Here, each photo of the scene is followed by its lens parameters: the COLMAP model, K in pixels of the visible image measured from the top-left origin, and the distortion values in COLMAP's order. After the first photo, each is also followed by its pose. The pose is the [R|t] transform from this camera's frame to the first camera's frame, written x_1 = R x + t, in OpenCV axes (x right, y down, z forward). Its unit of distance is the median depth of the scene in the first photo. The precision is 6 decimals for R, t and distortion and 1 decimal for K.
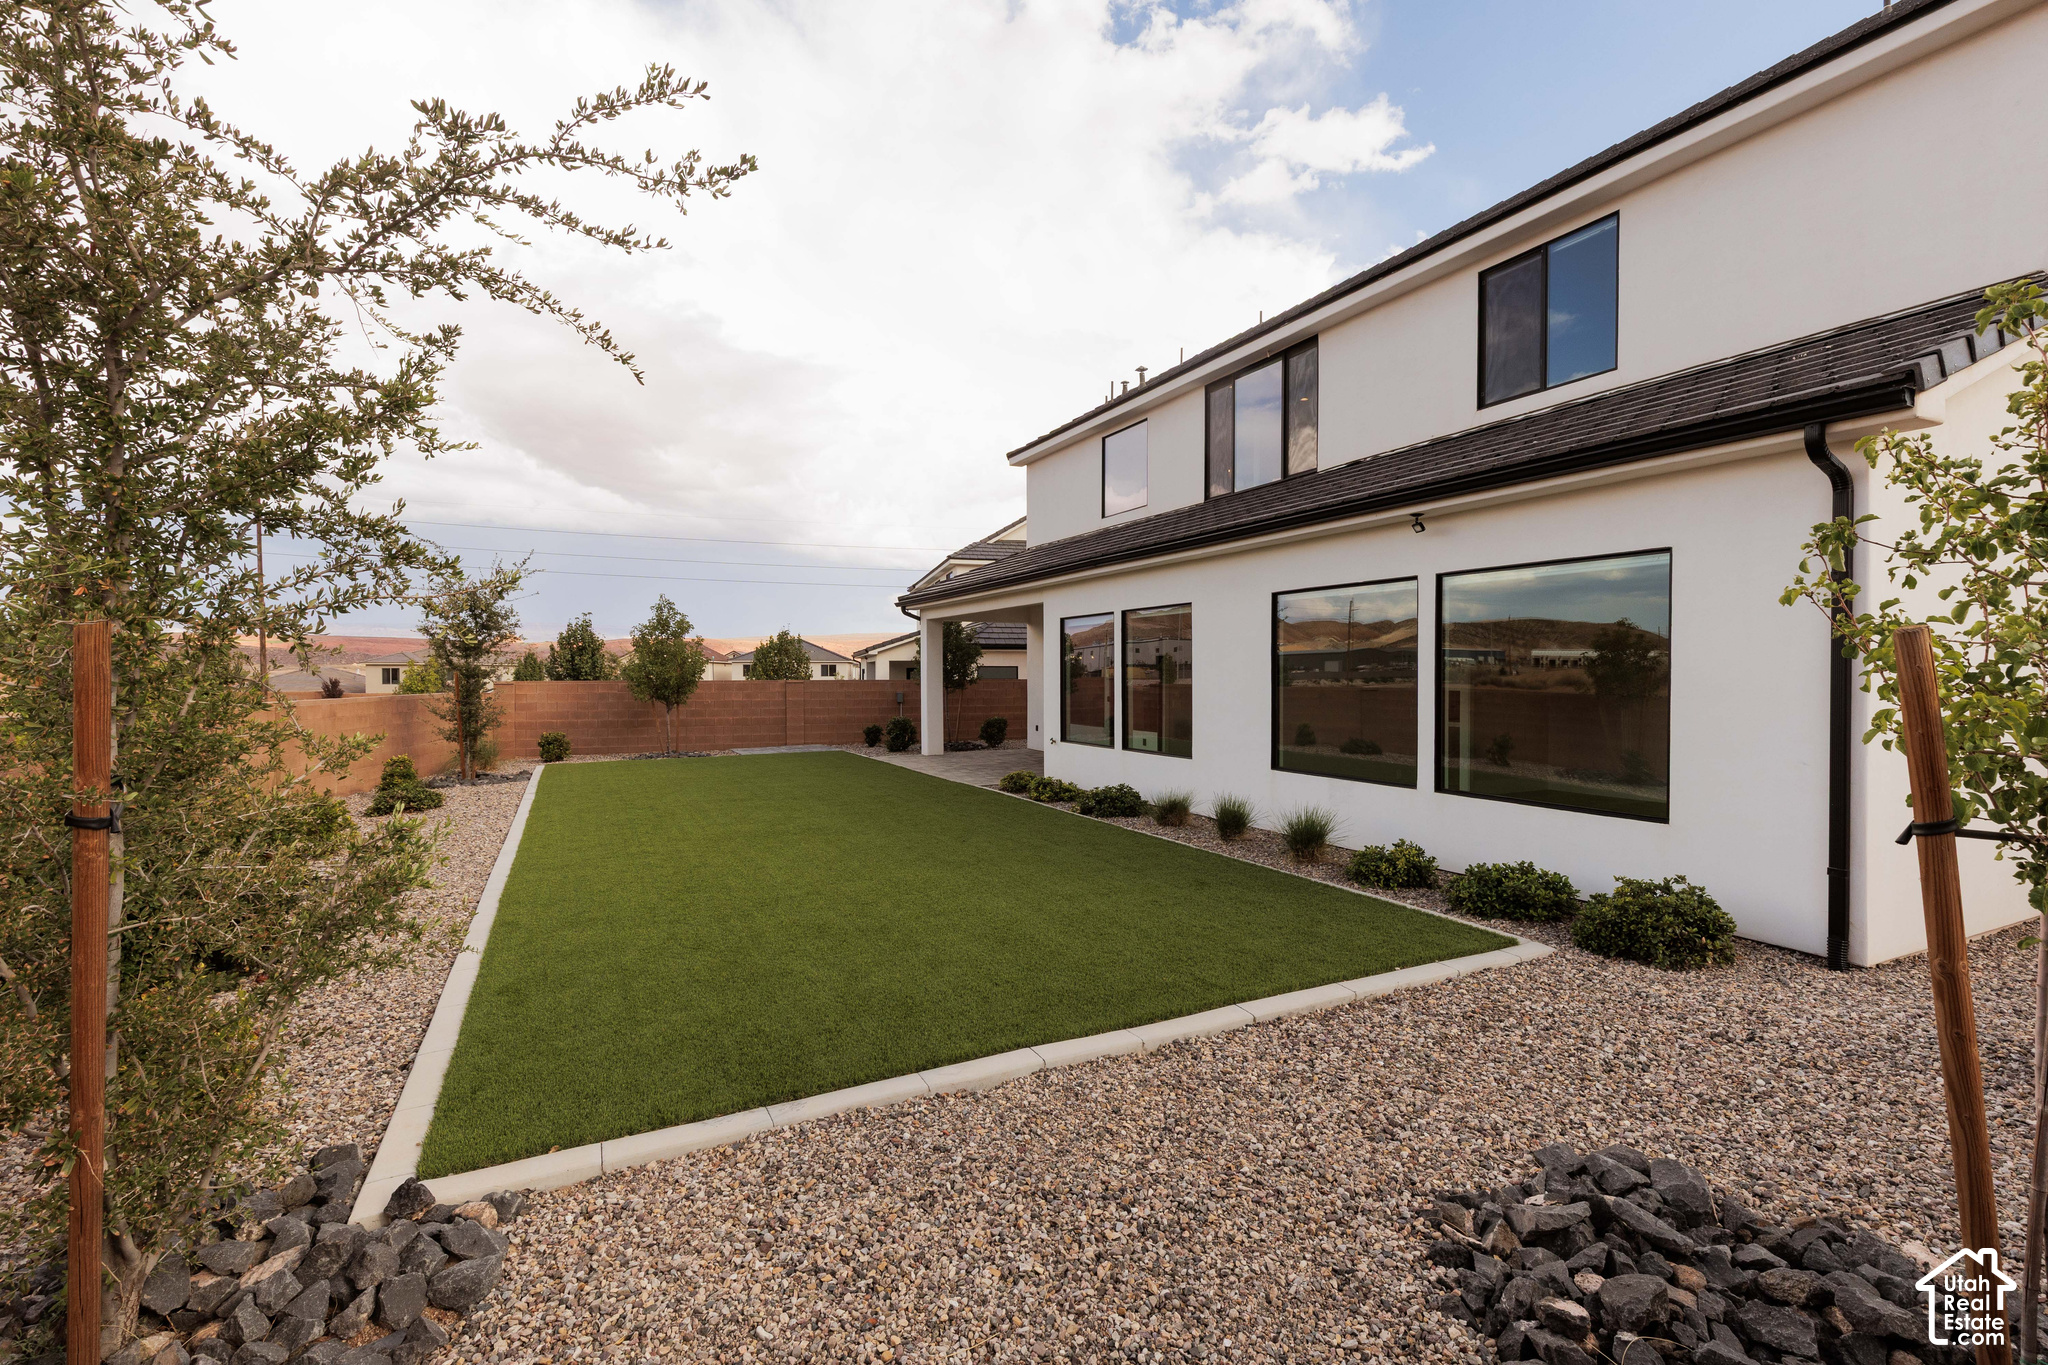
lens RADIAL K [[915.2, 0, 1032.3], [0, 915.2, 673.9], [0, 0, 1]] dist [-0.003671, -0.000368]
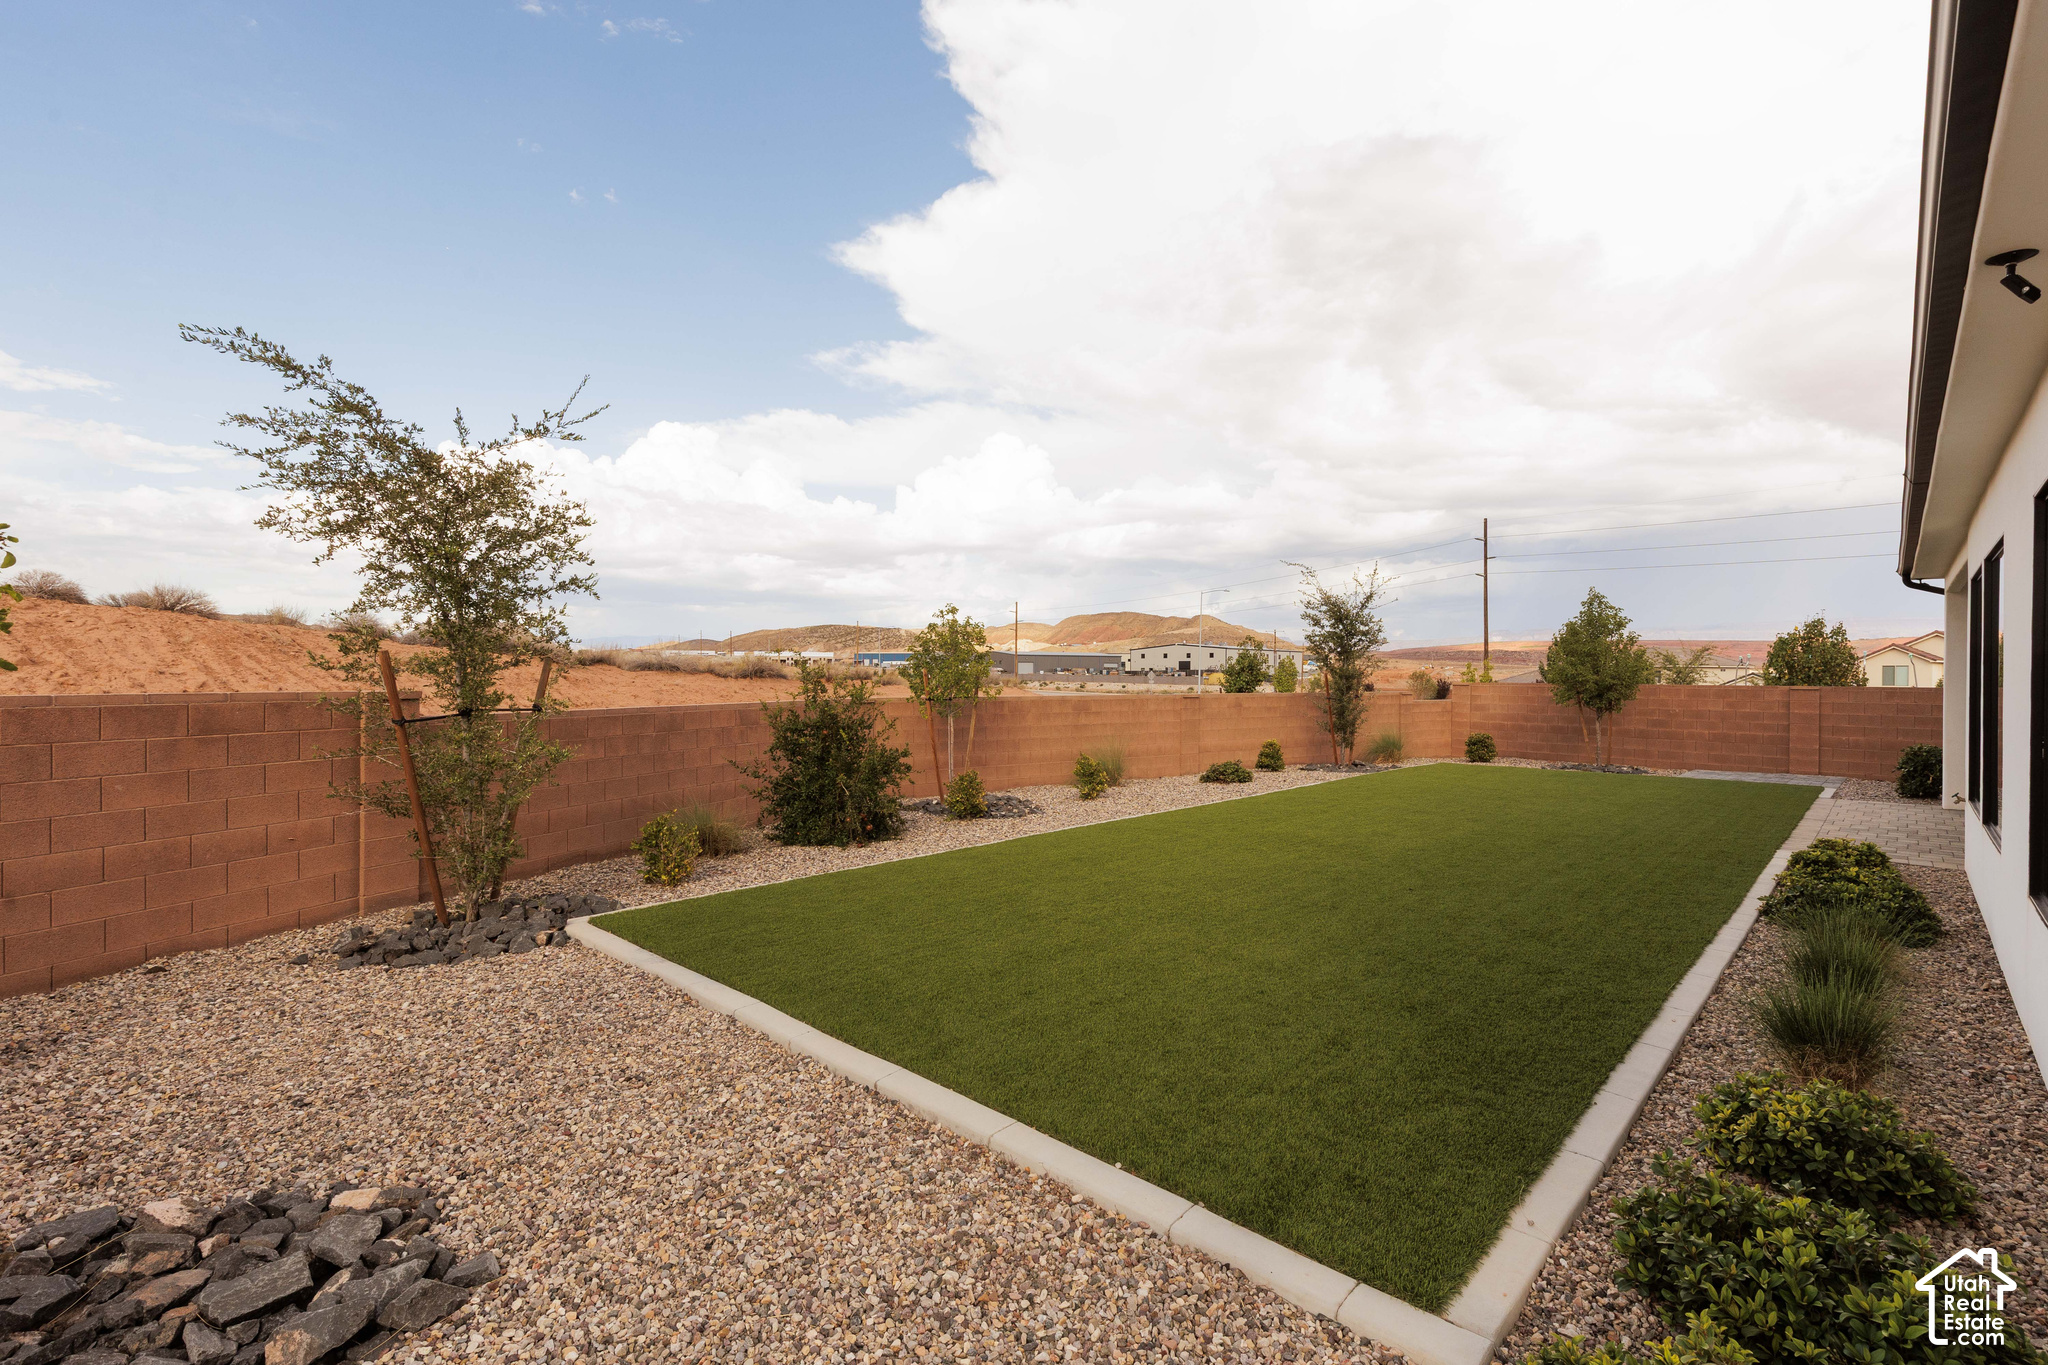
lens RADIAL K [[915.2, 0, 1032.3], [0, 915.2, 673.9], [0, 0, 1]] dist [-0.003671, -0.000368]
pose [[0.358276, 0.006820, -0.933591, 0.209344], [-0.006826, 0.999966, 0.004686, -0.002541], [0.933591, 0.004694, 0.358310, 0.158742]]
